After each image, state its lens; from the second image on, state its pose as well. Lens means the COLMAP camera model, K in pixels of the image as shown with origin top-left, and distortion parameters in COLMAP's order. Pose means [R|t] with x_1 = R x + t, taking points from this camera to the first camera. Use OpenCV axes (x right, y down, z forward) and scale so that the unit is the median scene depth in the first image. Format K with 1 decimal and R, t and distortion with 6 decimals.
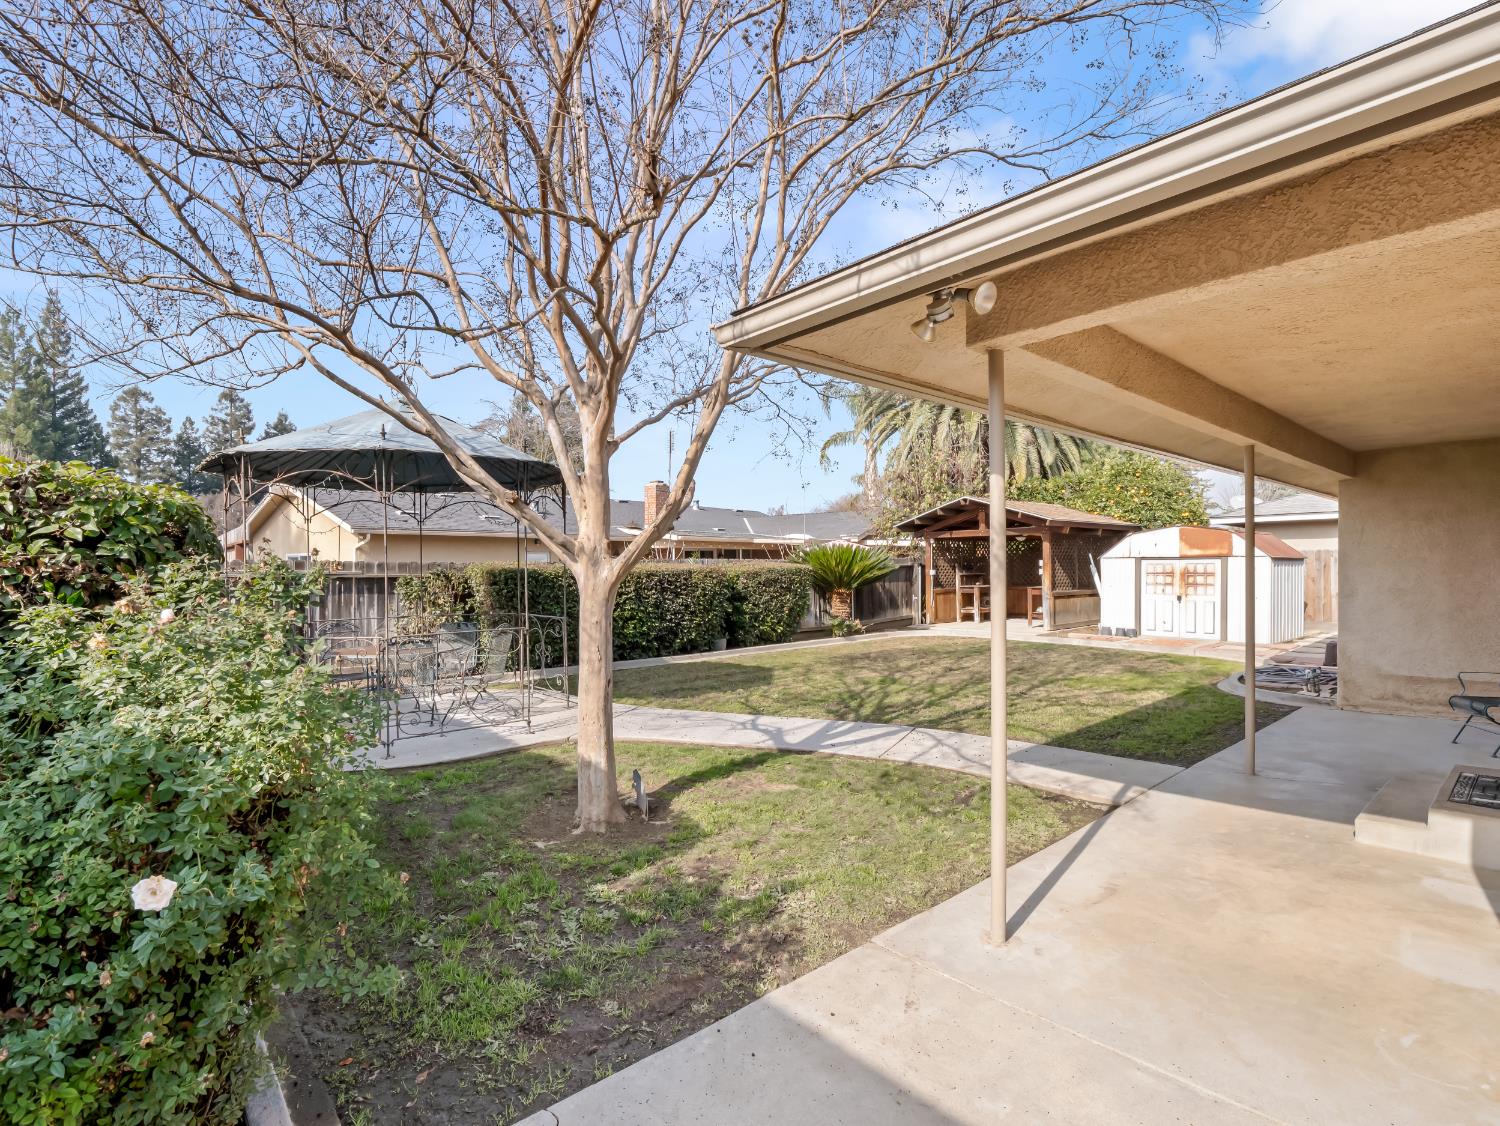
lens RADIAL K [[738.5, 0, 747.5], [0, 738.5, 571.9], [0, 0, 1]] dist [-0.013396, -0.000290]
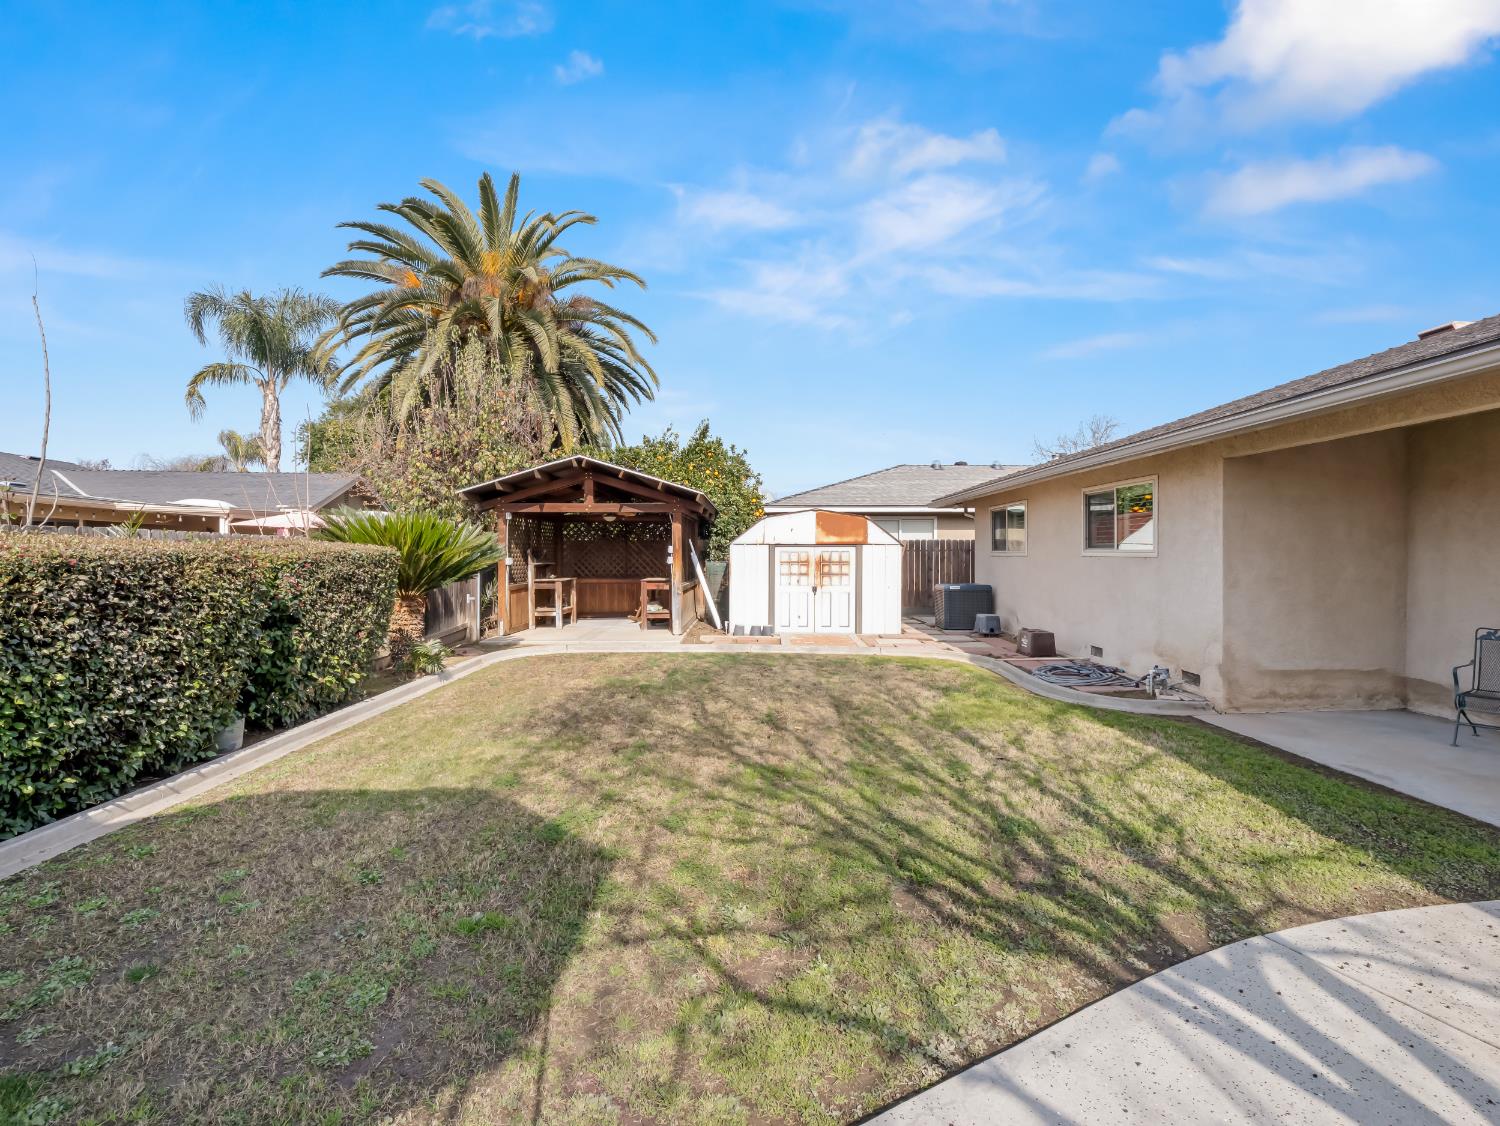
lens RADIAL K [[723.6, 0, 750.3], [0, 723.6, 548.5], [0, 0, 1]] dist [-0.015967, -0.001152]
pose [[0.668796, 0.012538, 0.743341, -0.124155], [-0.000055, 0.999859, -0.016815, 0.000253], [-0.743446, 0.011205, 0.668702, 0.444421]]
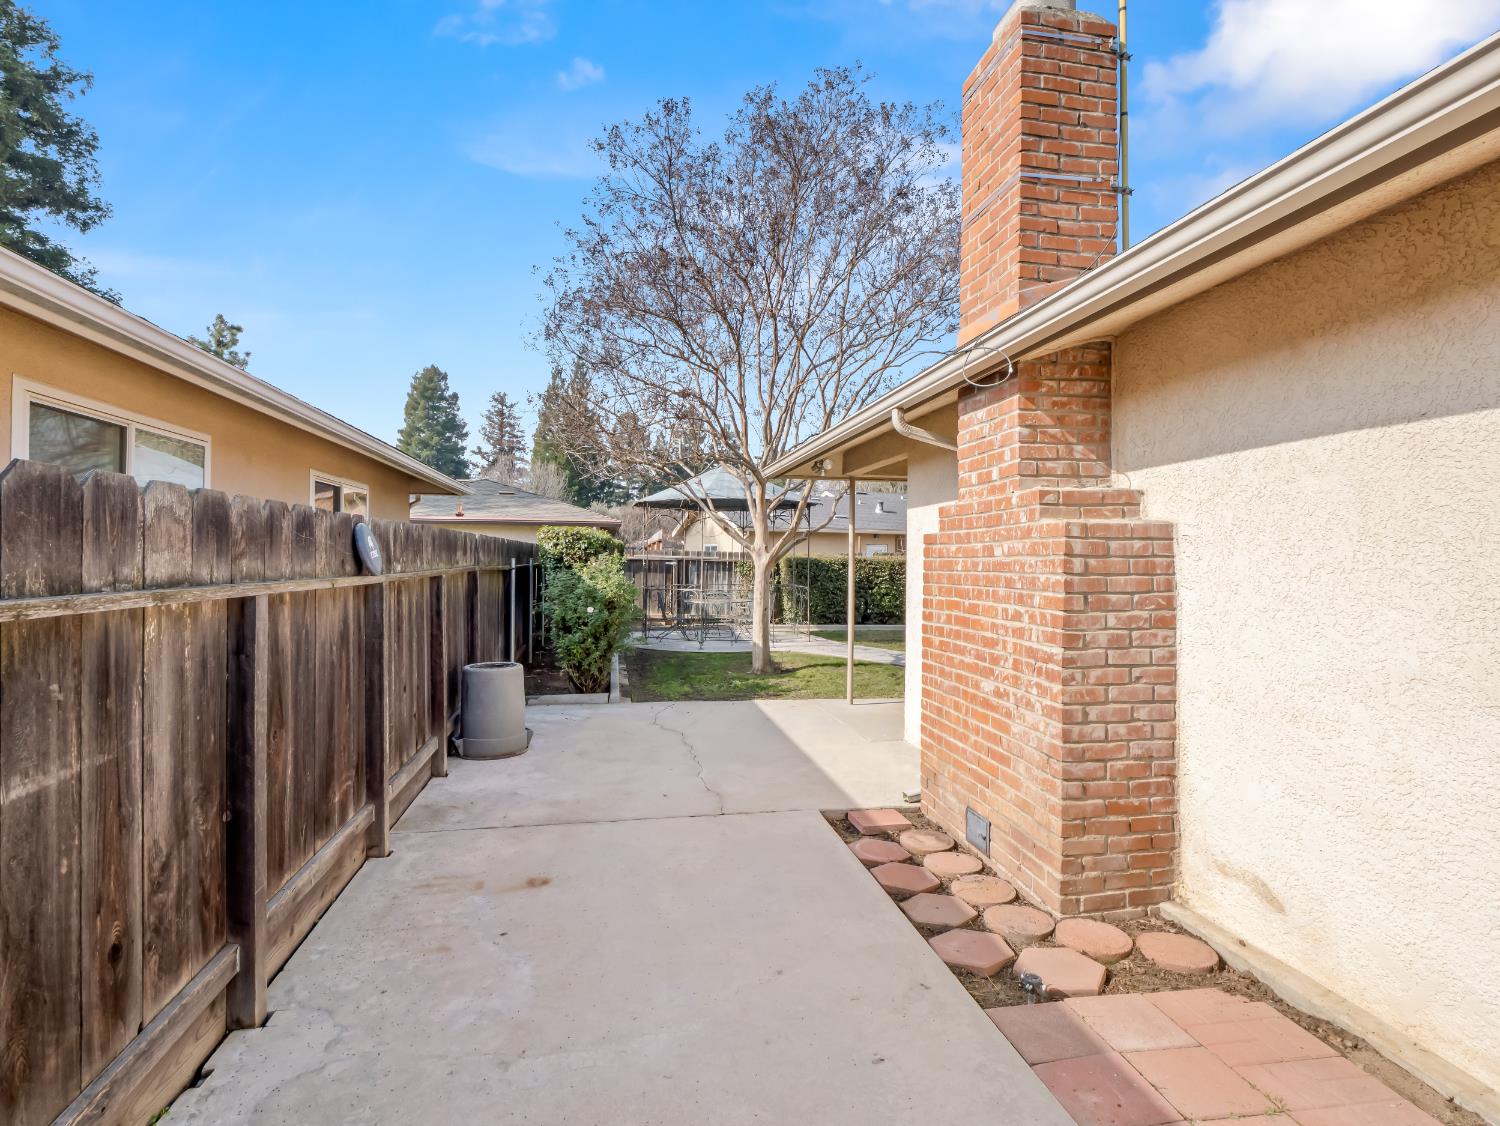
lens RADIAL K [[777.1, 0, 750.0], [0, 777.1, 563.0], [0, 0, 1]] dist [-0.001477, -0.000270]
pose [[0.856511, 0.021126, -0.515697, 0.290229], [-0.020496, 0.999766, 0.006916, -0.001276], [0.515722, 0.004646, 0.856743, -0.306656]]
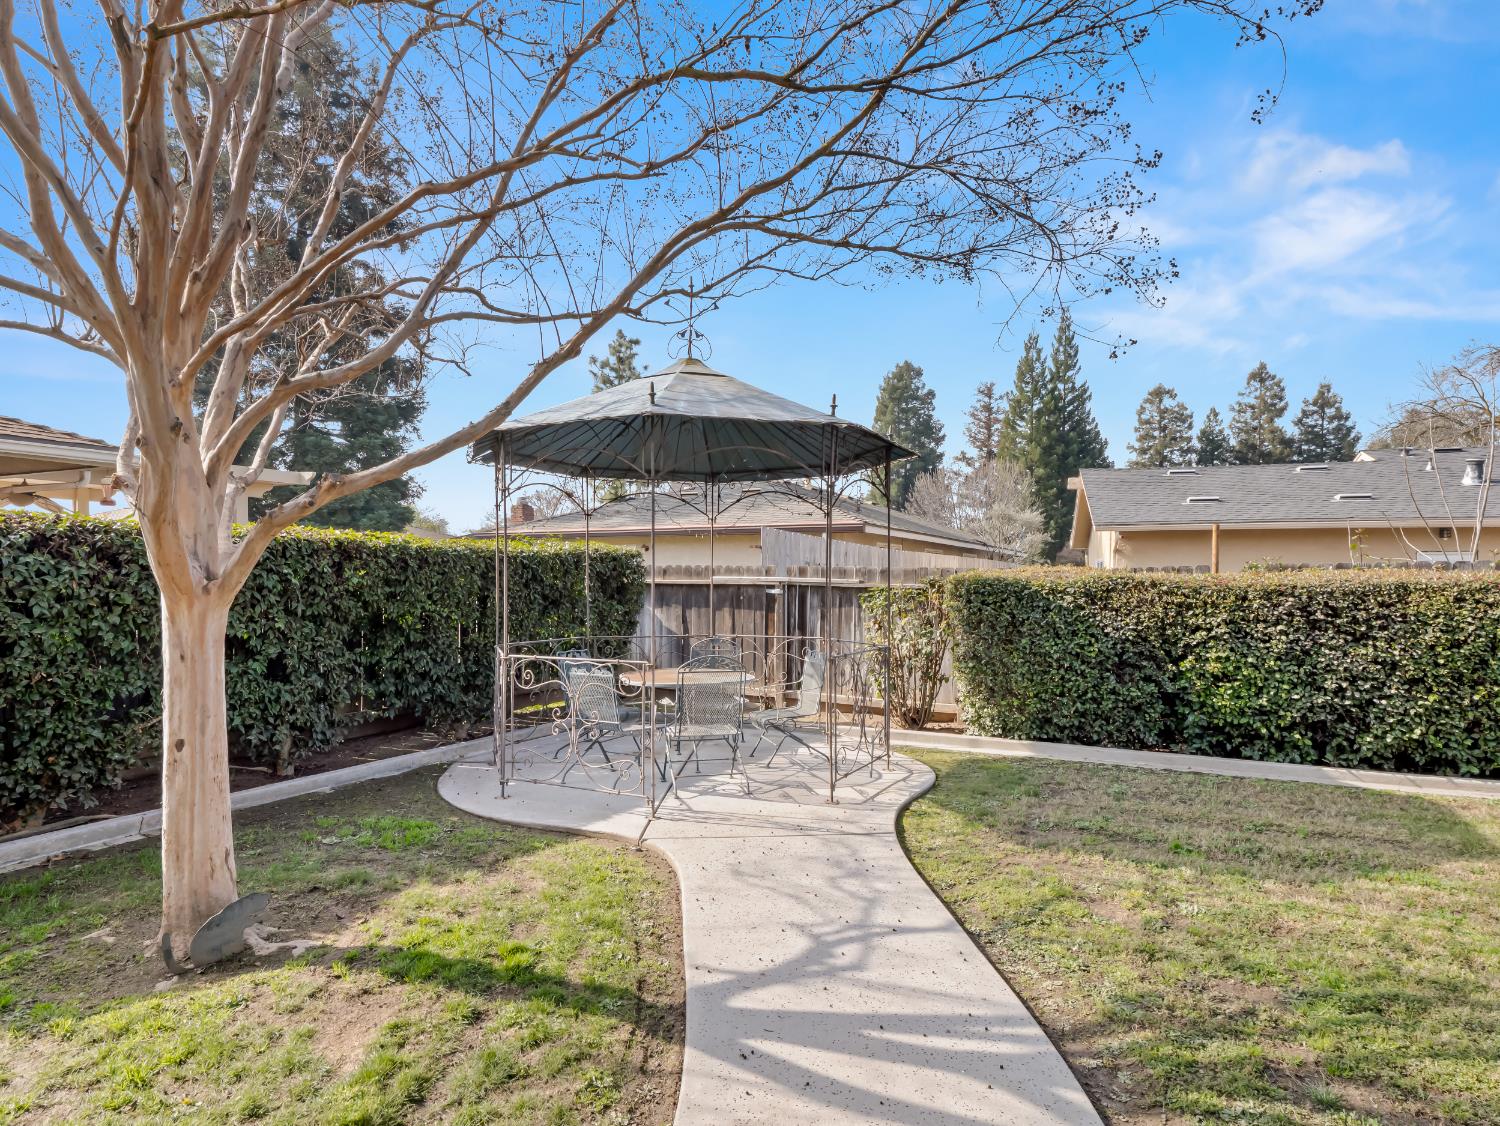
lens RADIAL K [[889.7, 0, 750.7], [0, 889.7, 601.6], [0, 0, 1]] dist [0.000007, -0.000618]
pose [[0.373194, 0.032246, -0.927193, 0.219875], [-0.012307, 0.999480, 0.029807, -0.002838], [0.927672, 0.000287, 0.373397, 0.353947]]
